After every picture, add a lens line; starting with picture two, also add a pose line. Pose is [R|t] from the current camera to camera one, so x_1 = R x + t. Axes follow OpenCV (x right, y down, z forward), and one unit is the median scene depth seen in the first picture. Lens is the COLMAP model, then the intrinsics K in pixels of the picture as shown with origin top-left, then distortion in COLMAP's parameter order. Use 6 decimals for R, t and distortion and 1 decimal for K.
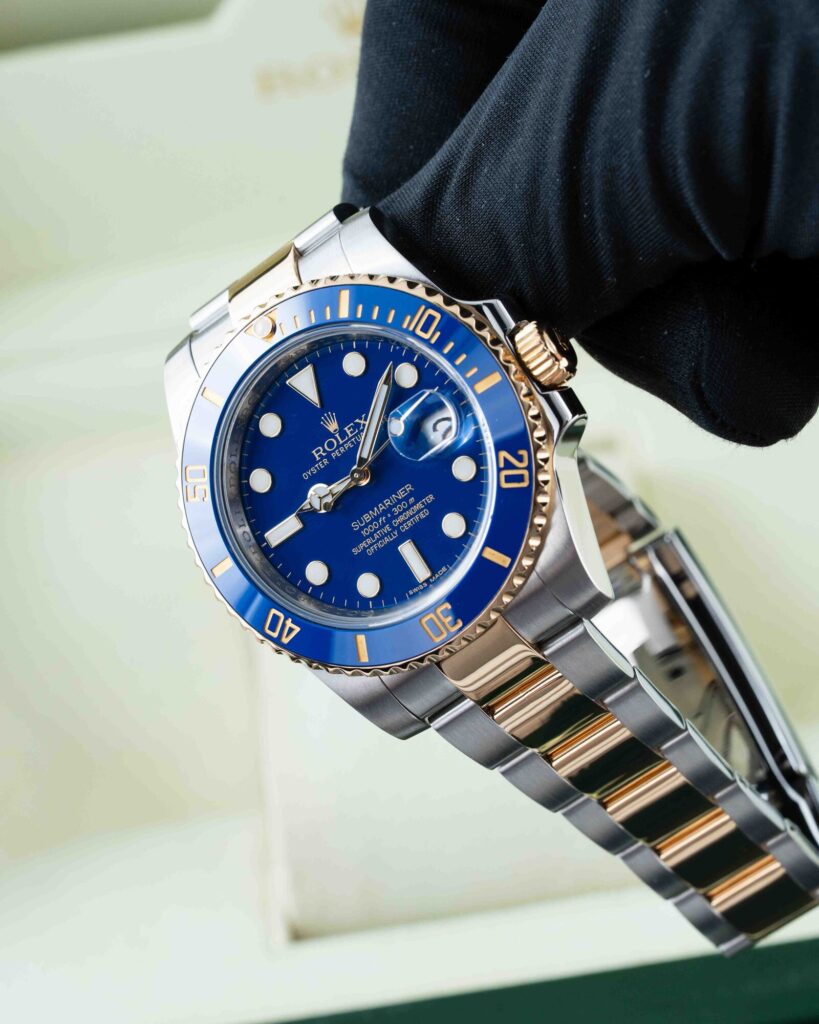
lens RADIAL K [[6356.7, 0, 409.5], [0, 6356.7, 512.0], [0, 0, 1]] dist [-4.638124, 750.543580]
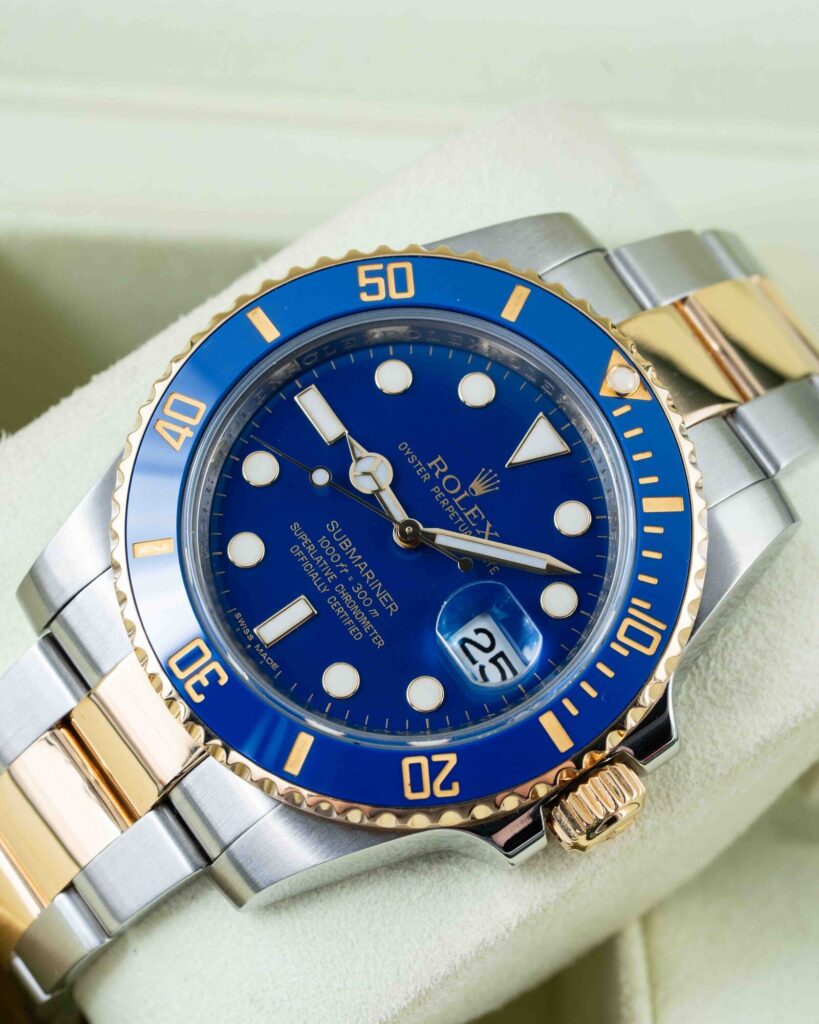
lens RADIAL K [[6356.7, 0, 409.5], [0, 6356.7, 512.0], [0, 0, 1]] dist [-4.638124, 750.543580]
pose [[0.028573, 0.988888, 0.145891, -0.108417], [-0.998125, 0.036130, -0.049414, 0.027367], [-0.054136, -0.144206, 0.988066, 0.334620]]
